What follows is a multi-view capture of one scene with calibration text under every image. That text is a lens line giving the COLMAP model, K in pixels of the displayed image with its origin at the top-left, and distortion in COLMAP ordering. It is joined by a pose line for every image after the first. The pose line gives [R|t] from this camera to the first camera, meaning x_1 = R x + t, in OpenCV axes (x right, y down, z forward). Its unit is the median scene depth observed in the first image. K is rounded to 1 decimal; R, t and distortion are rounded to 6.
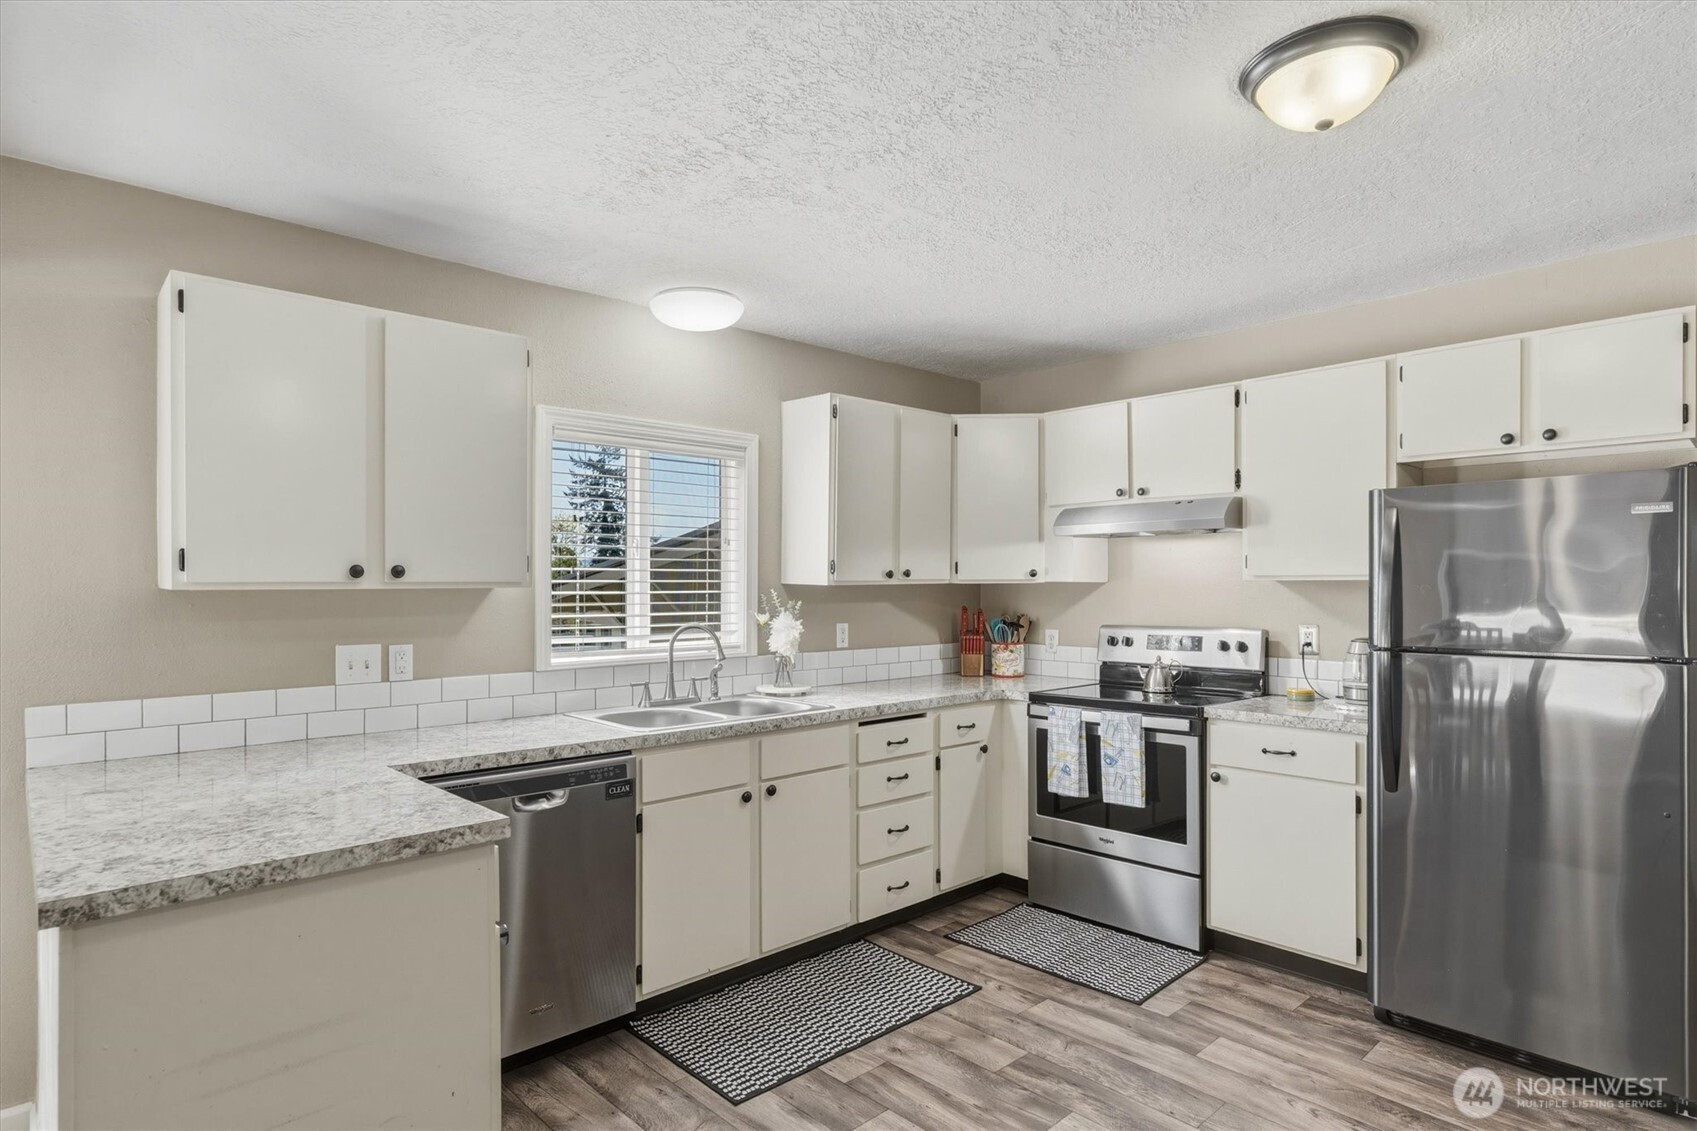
lens RADIAL K [[902.3, 0, 843.8], [0, 902.3, 582.0], [0, 0, 1]] dist [-0.003312, -0.003615]
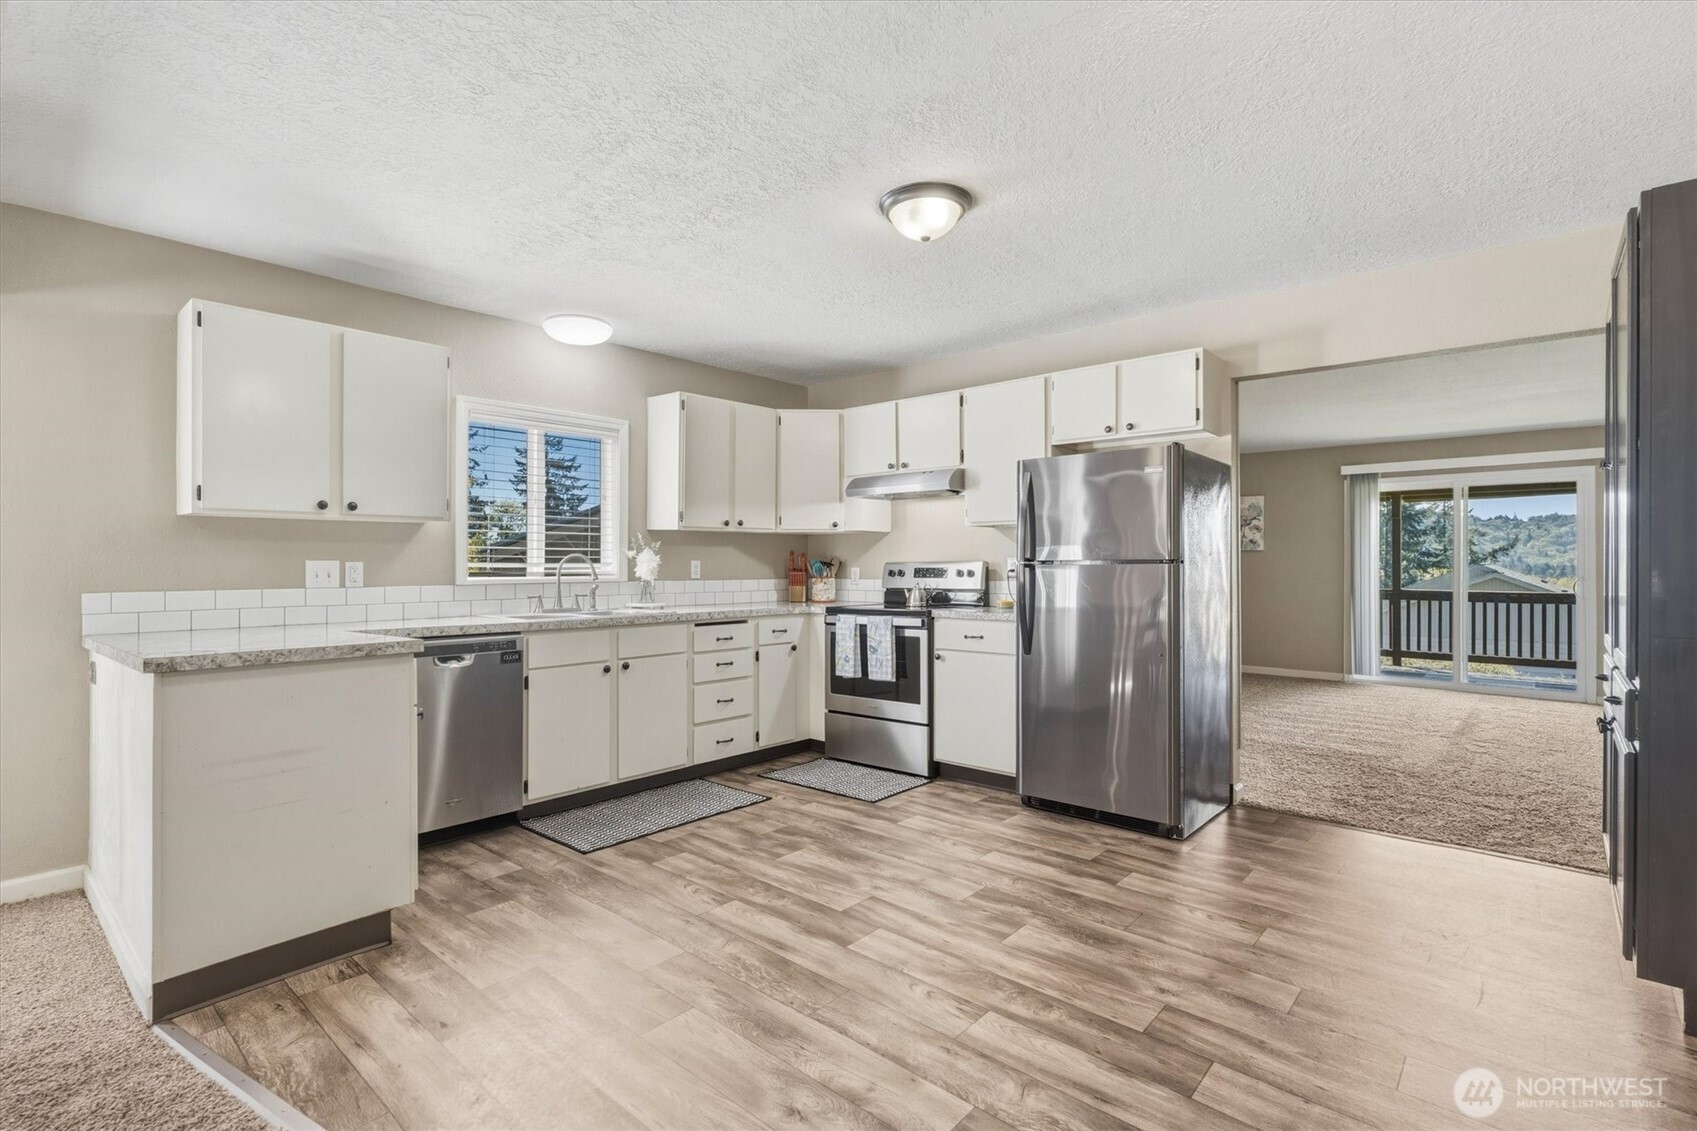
lens RADIAL K [[796.2, 0, 847.6], [0, 796.2, 557.8], [0, 0, 1]] dist [-0.002881, -0.001803]
pose [[0.995050, 0.000380, 0.099375, 0.141989], [0.000223, 0.999982, -0.006057, 0.064659], [-0.099375, 0.006049, 0.995032, -0.291678]]
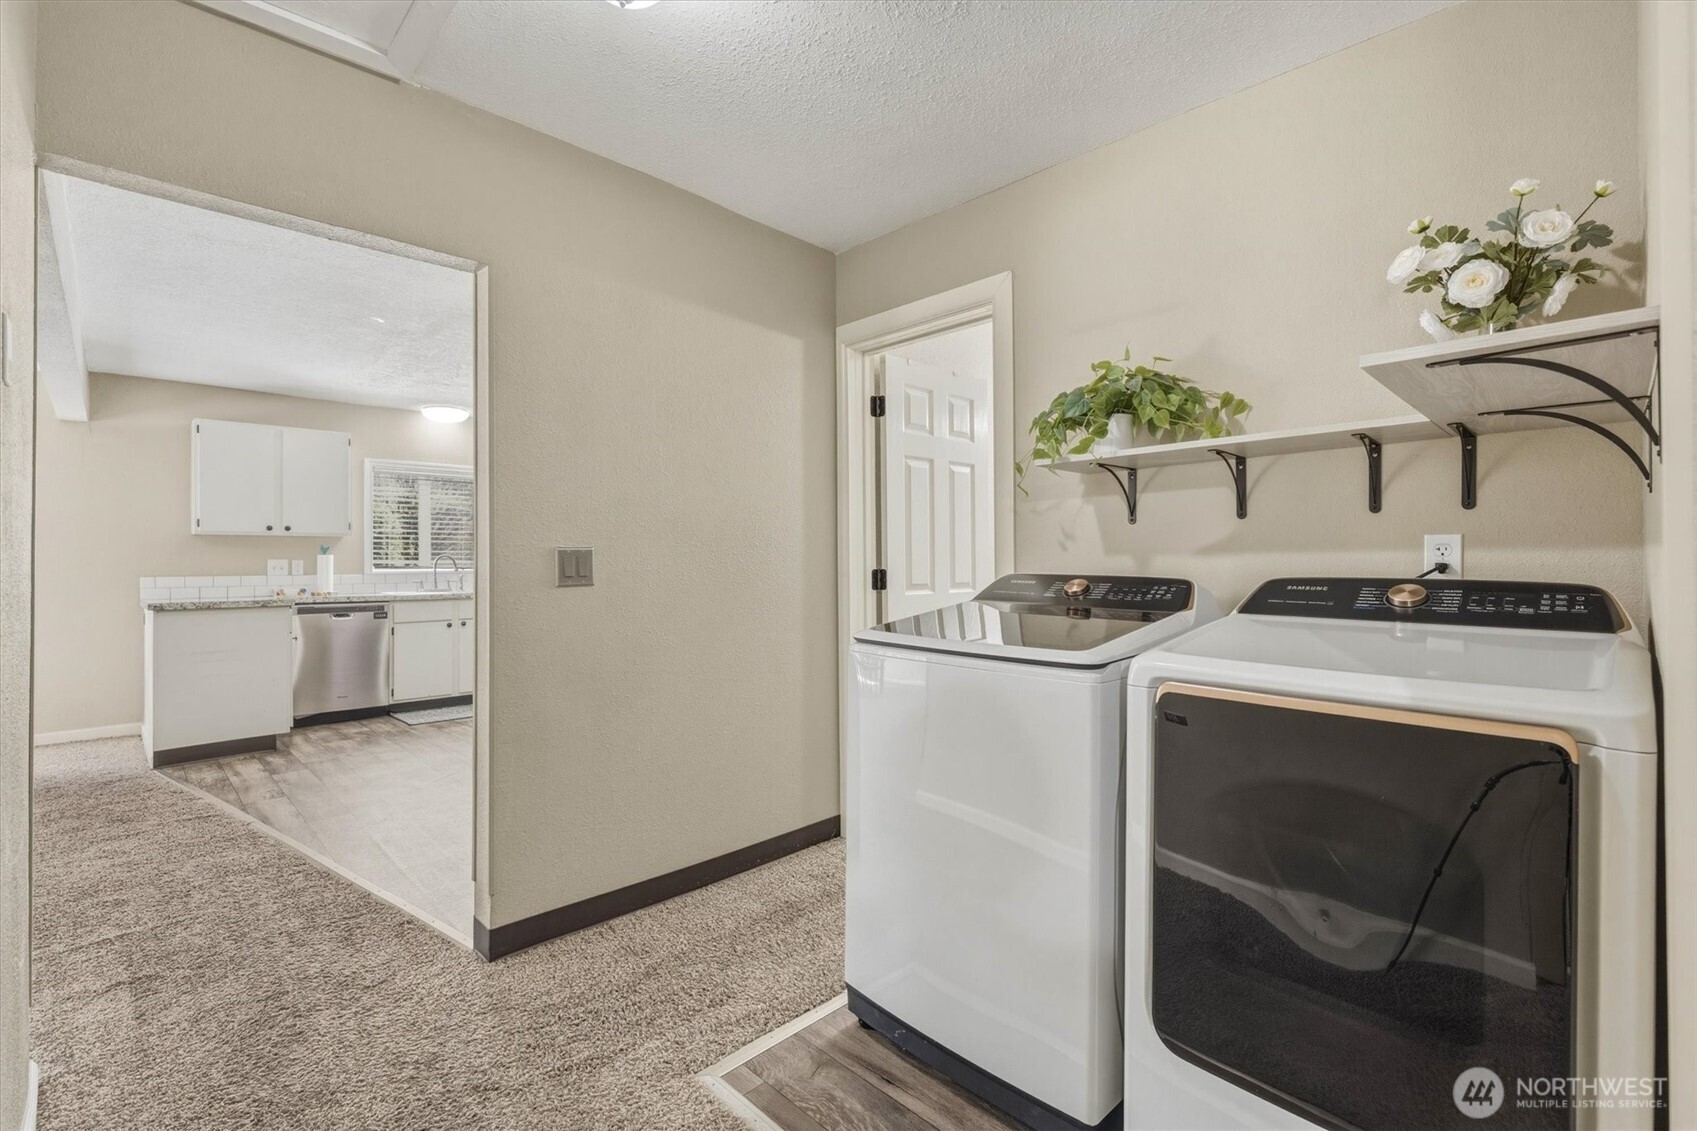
lens RADIAL K [[784.3, 0, 858.9], [0, 784.3, 557.2], [0, 0, 1]] dist [-0.001646, 0.000271]
pose [[0.999794, -0.005229, 0.019635, 0.879513], [0.005318, 0.999976, -0.004456, 0.072237], [-0.019611, 0.004560, 0.999797, -1.020089]]
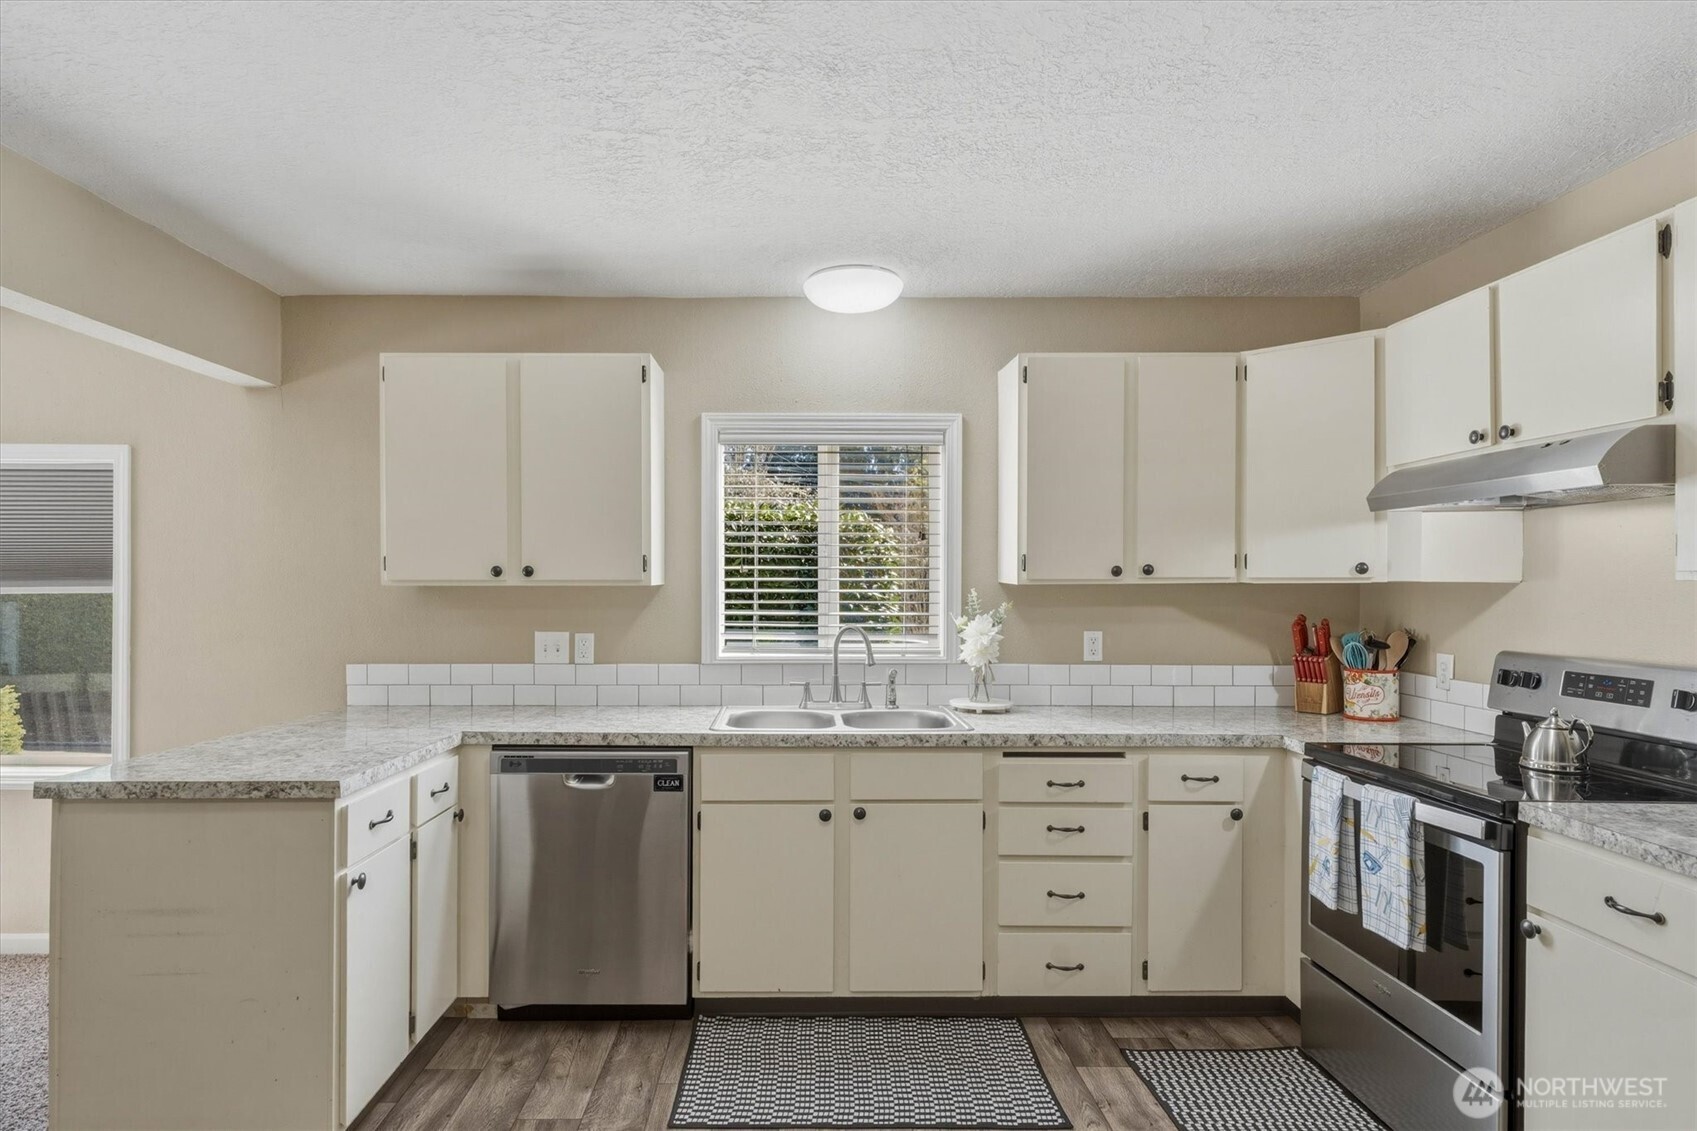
lens RADIAL K [[902.3, 0, 803.6], [0, 902.3, 583.7], [0, 0, 1]] dist [-0.003312, -0.003615]
pose [[0.740383, 0.004673, -0.672169, 0.468492], [-0.001758, 0.999986, 0.005015, -0.001437], [0.672183, -0.002531, 0.740381, 0.292683]]
